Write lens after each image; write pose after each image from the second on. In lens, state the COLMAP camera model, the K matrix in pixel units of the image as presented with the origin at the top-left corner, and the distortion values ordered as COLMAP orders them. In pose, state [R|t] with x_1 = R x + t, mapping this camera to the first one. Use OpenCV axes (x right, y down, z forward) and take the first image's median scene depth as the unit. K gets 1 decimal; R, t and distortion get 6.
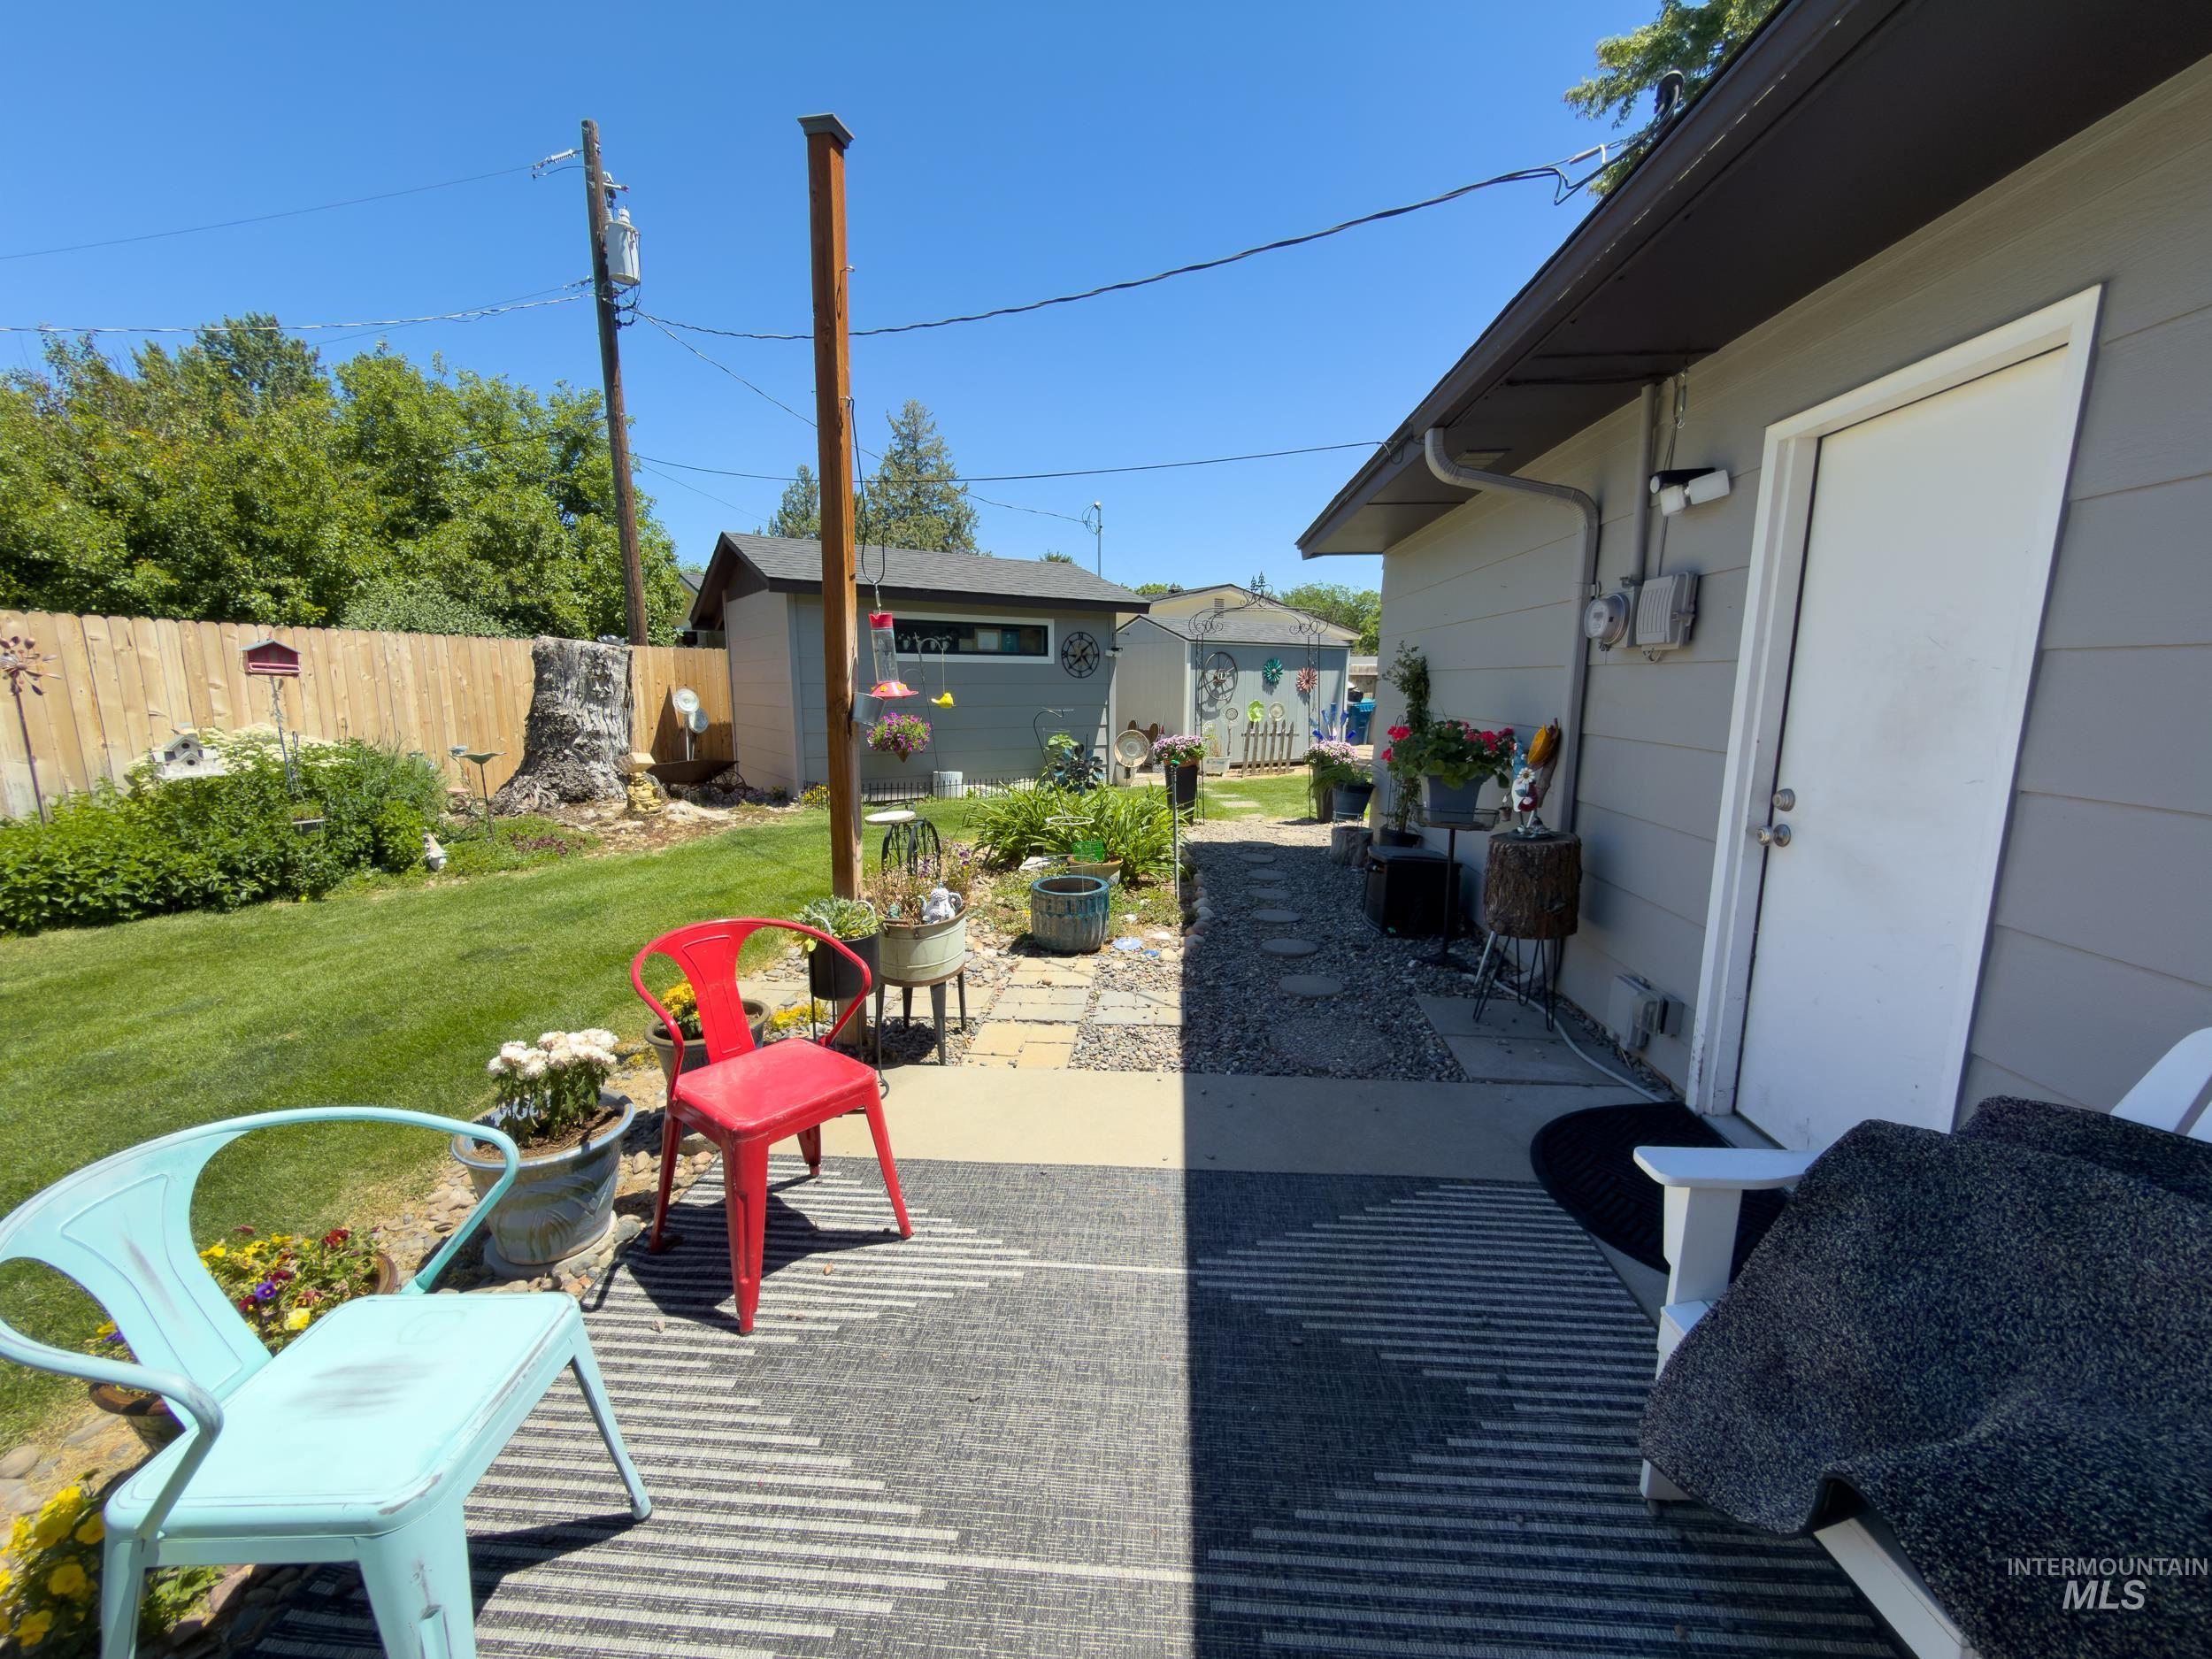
lens RADIAL K [[881.4, 0, 1104.2], [0, 881.4, 831.3], [0, 0, 1]] dist [-0.001534, 0.000308]
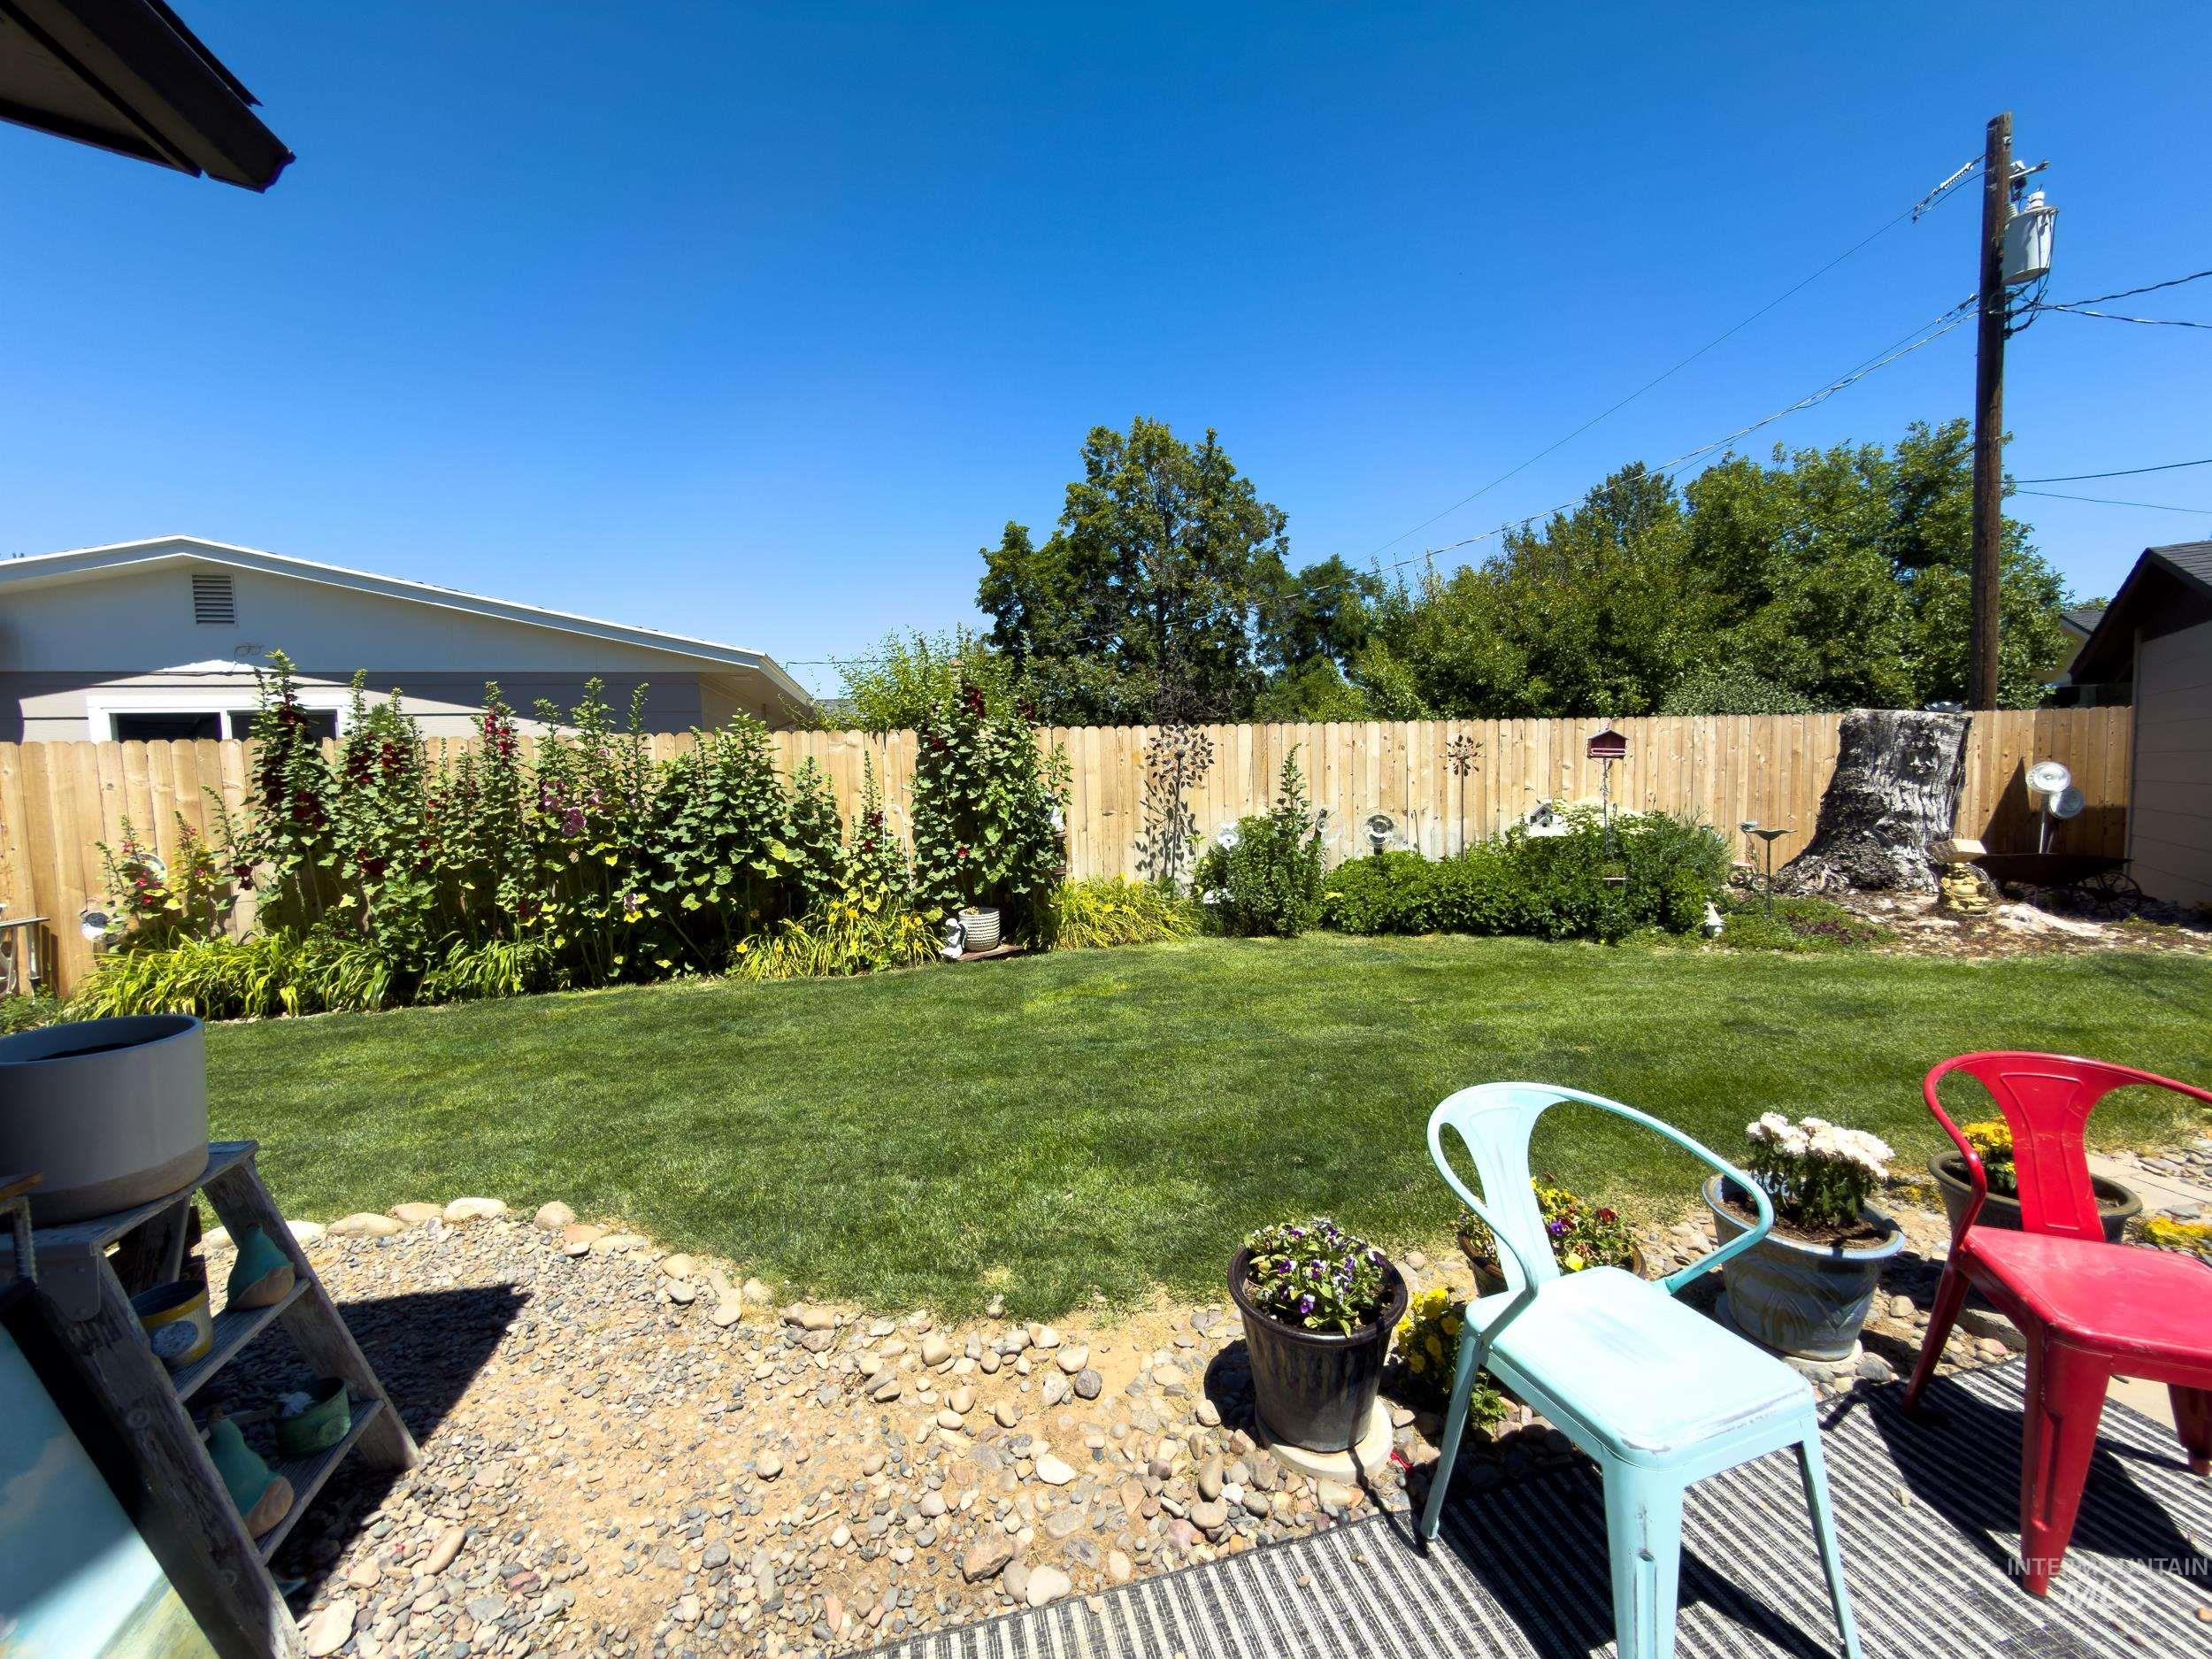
lens RADIAL K [[881.4, 0, 1104.2], [0, 881.4, 831.3], [0, 0, 1]] dist [-0.001534, 0.000308]
pose [[0.307970, 0.054672, -0.949824, 0.013961], [-0.135877, 0.990641, 0.012965, 0.003870], [0.941643, 0.125066, 0.312516, -0.032785]]
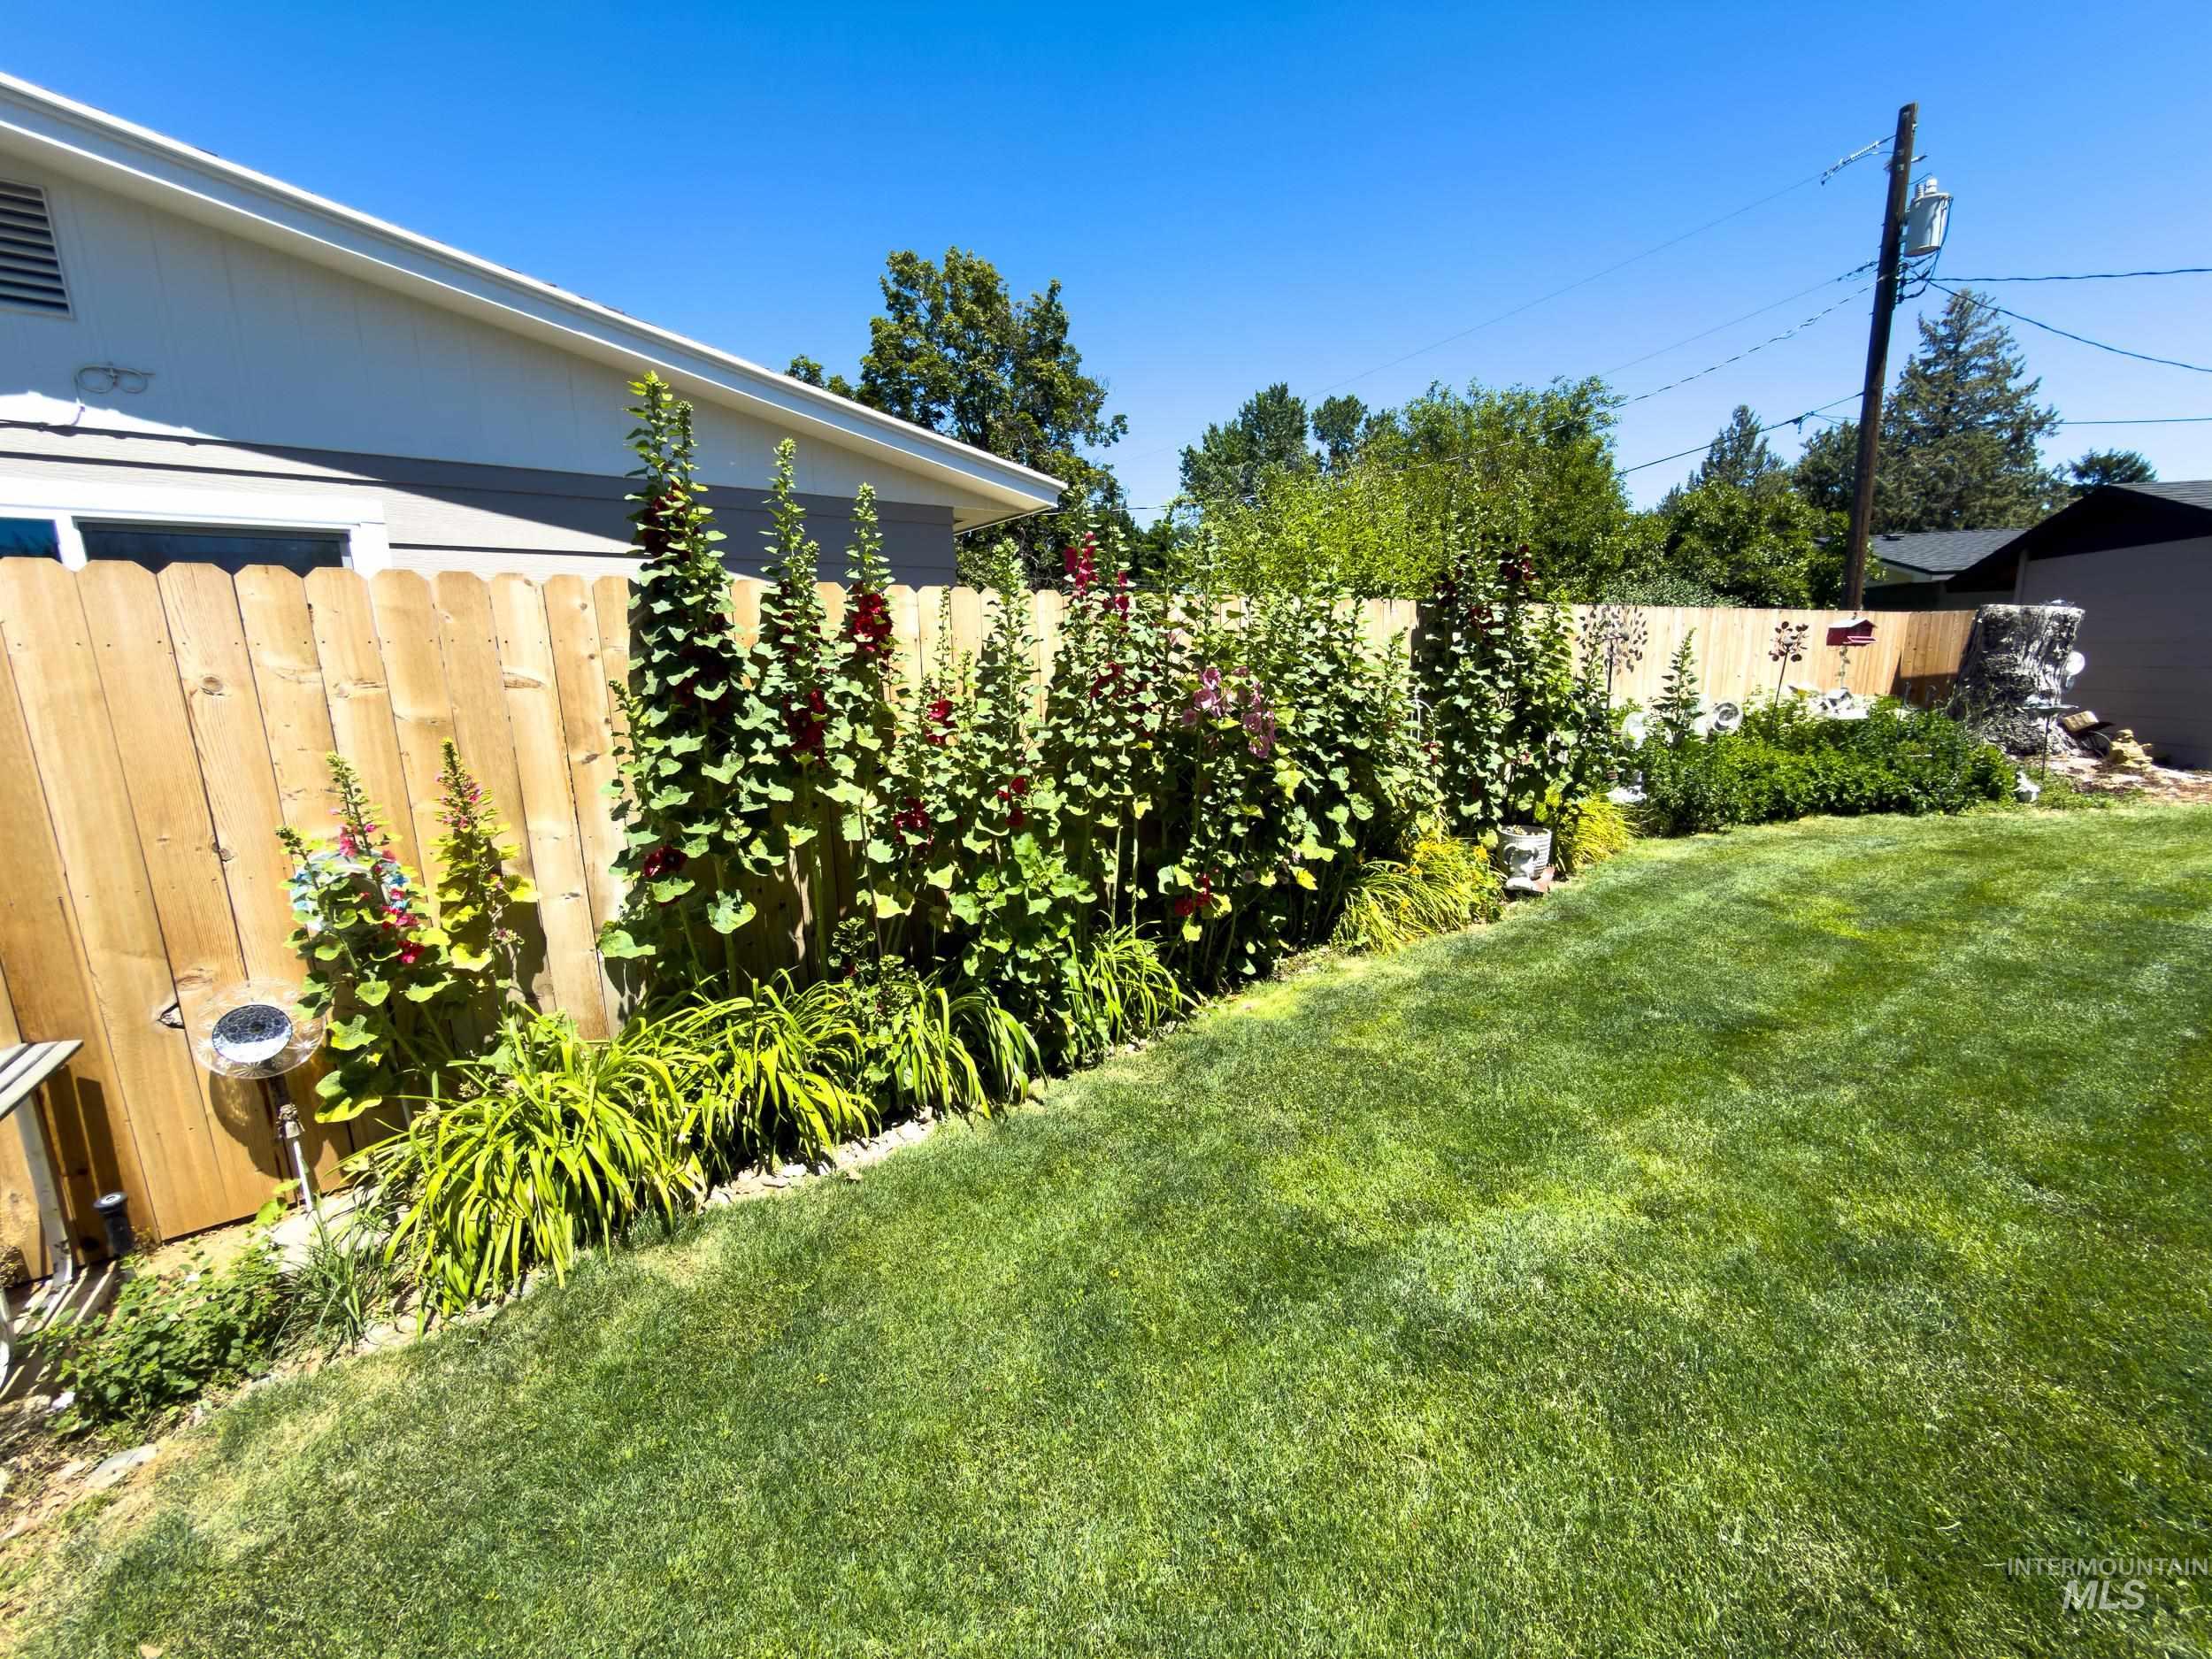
lens RADIAL K [[881.4, 0, 1104.2], [0, 881.4, 831.3], [0, 0, 1]] dist [-0.001534, 0.000308]
pose [[0.676052, 0.118672, -0.727234, -0.776924], [-0.095327, 0.992738, 0.073380, 0.124504], [0.730661, 0.019716, 0.682455, -0.807624]]
